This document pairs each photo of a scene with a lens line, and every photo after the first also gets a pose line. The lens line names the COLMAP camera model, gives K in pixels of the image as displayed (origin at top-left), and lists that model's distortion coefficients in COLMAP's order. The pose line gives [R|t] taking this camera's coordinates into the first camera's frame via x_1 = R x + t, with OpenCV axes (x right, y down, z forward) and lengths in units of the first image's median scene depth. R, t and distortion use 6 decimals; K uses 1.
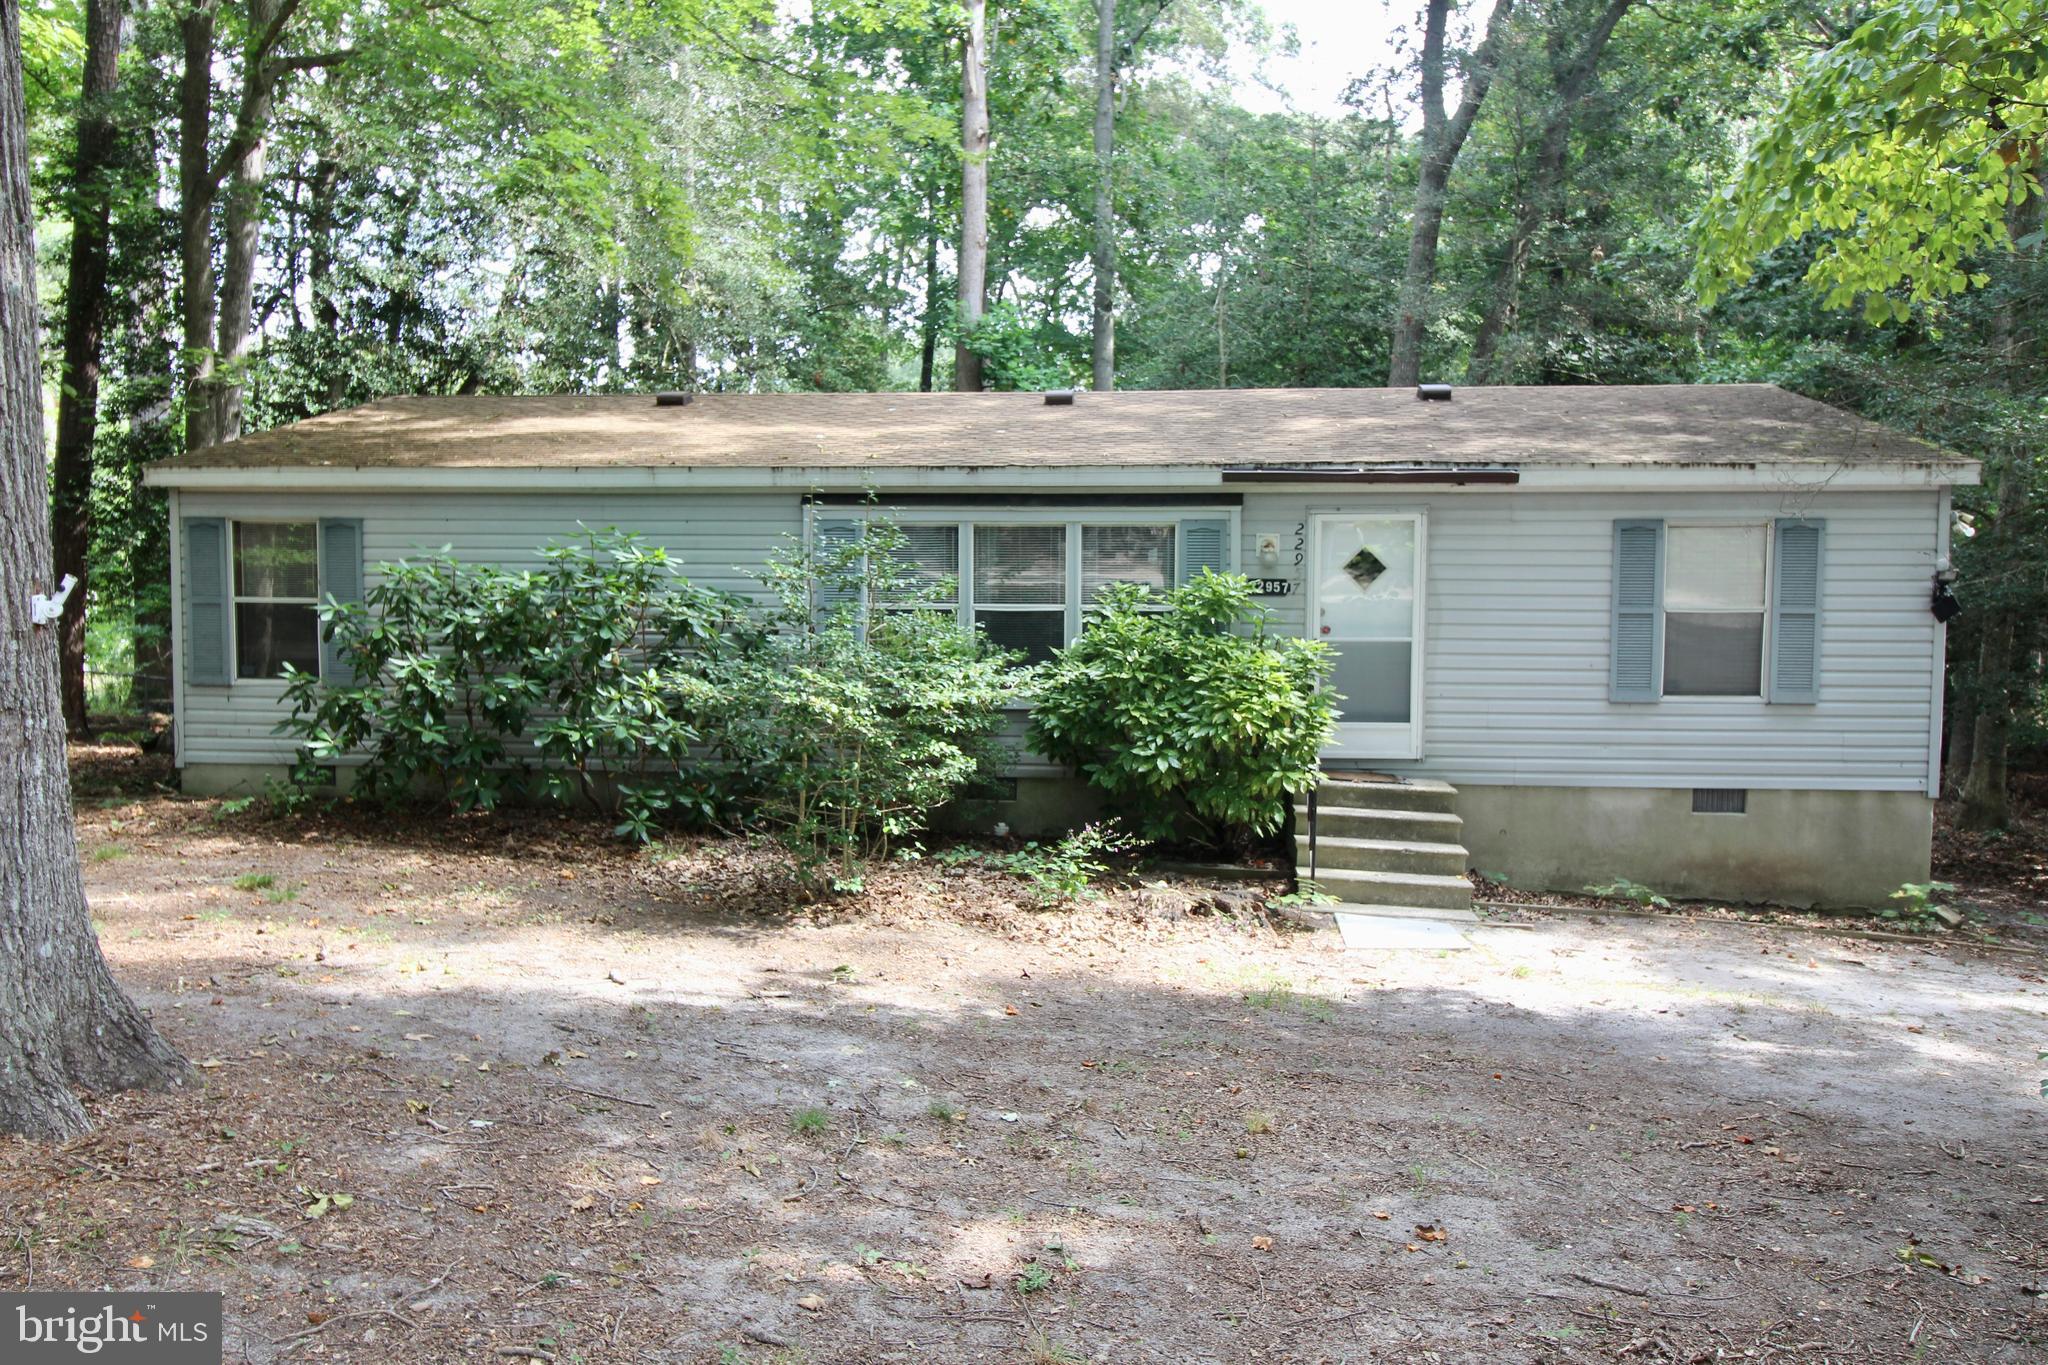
lens RADIAL K [[1708.6, 0, 1024.0], [0, 1708.6, 682.5], [0, 0, 1]] dist [0.027933, -0.001931]
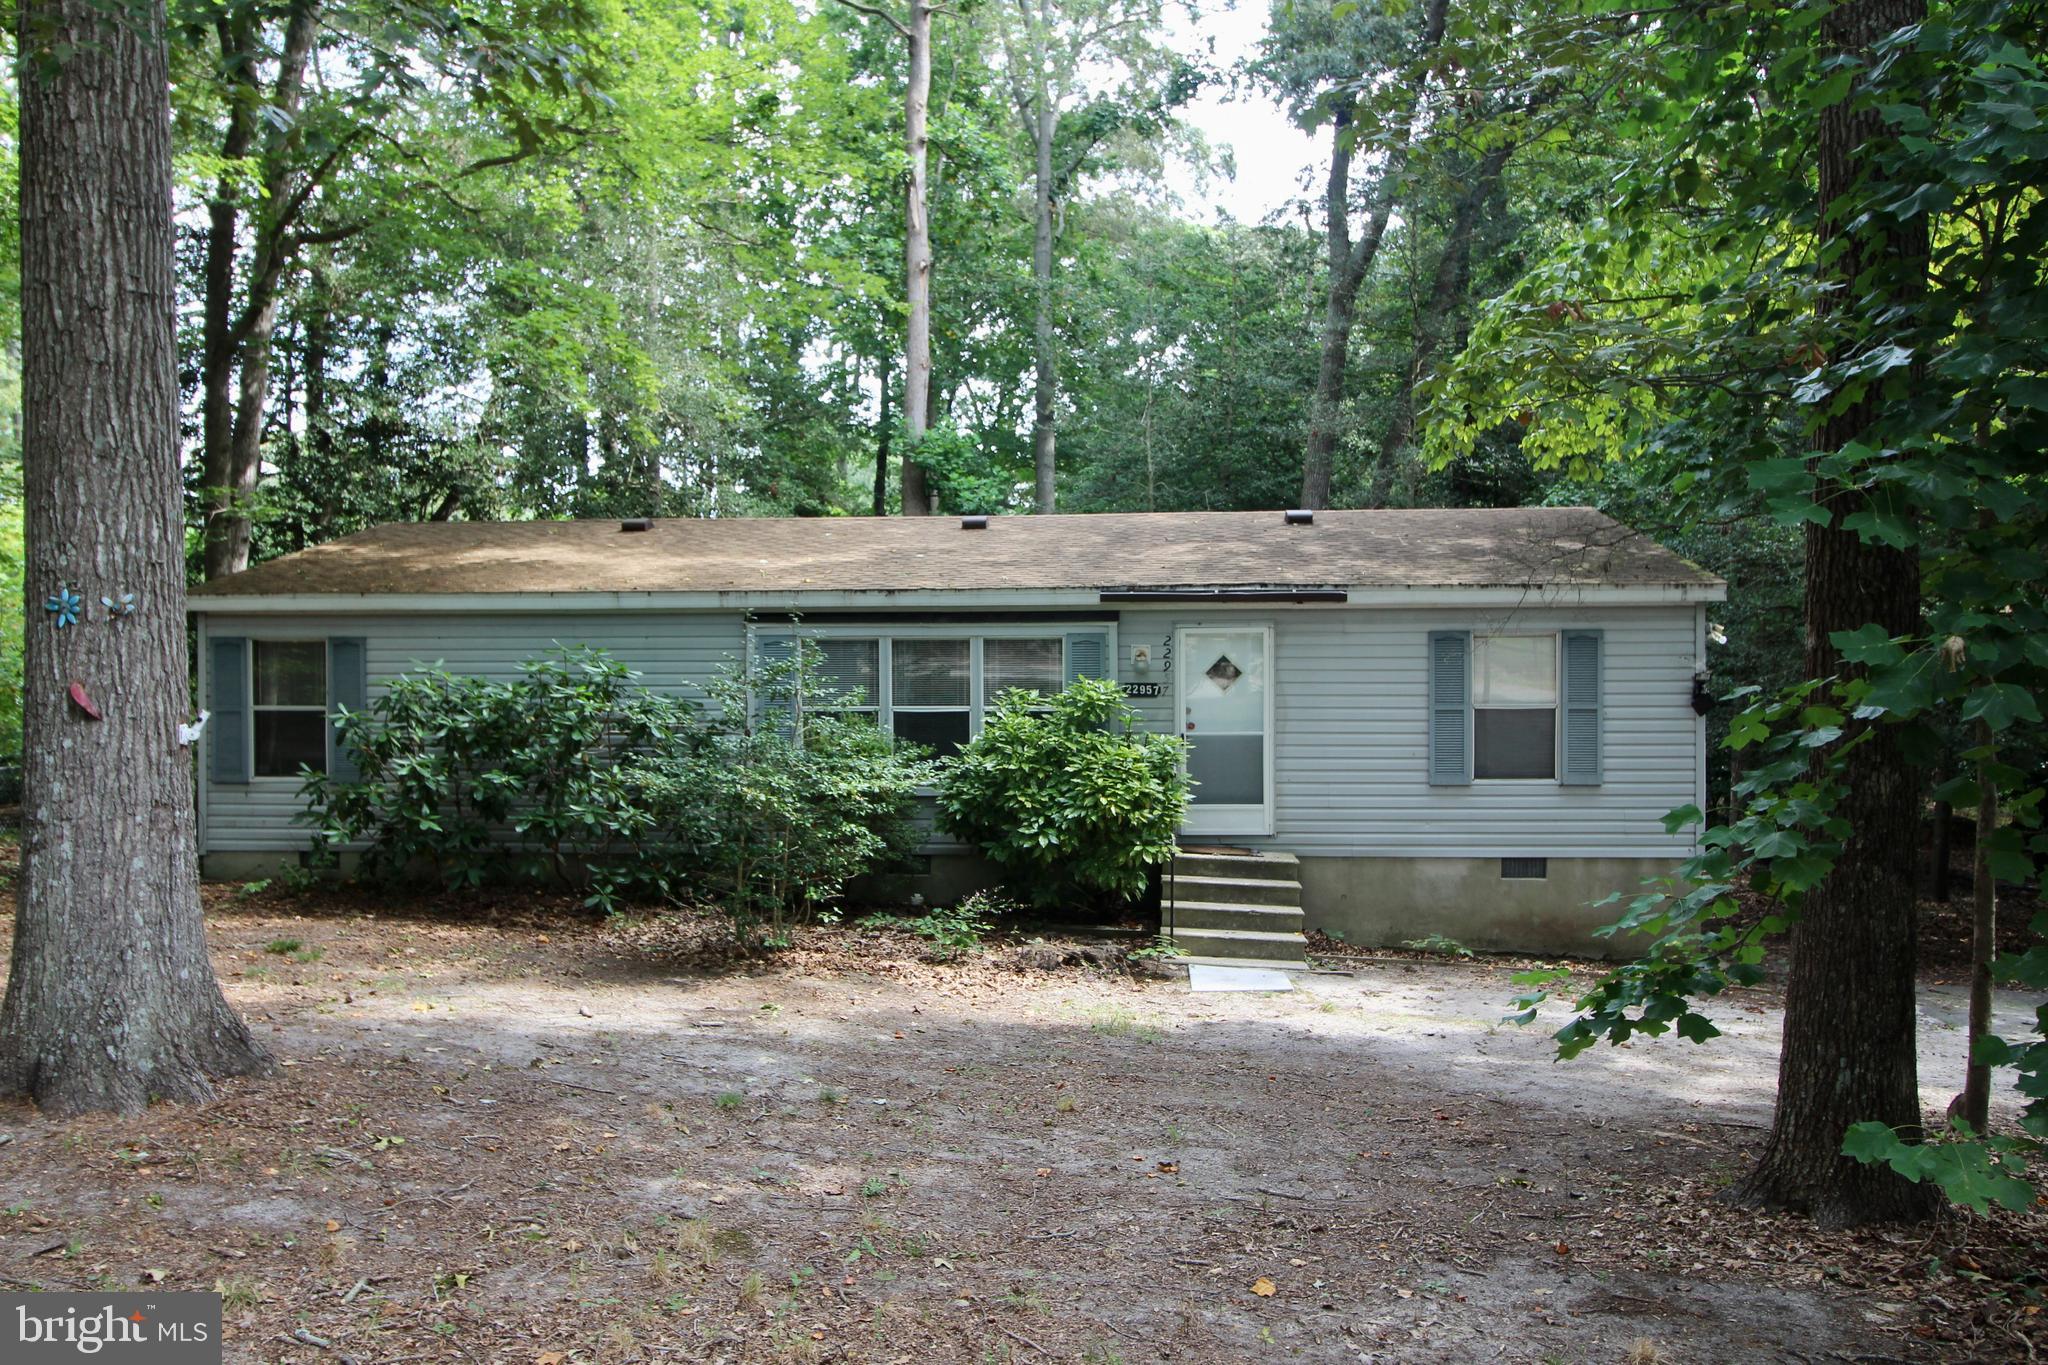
lens RADIAL K [[1708.6, 0, 1024.0], [0, 1708.6, 682.5], [0, 0, 1]] dist [0.027933, -0.001931]
pose [[0.999796, -0.008866, 0.018162, 0.044162], [0.009762, 0.998710, -0.049834, -0.003301], [-0.017697, 0.050001, 0.998592, -0.191413]]
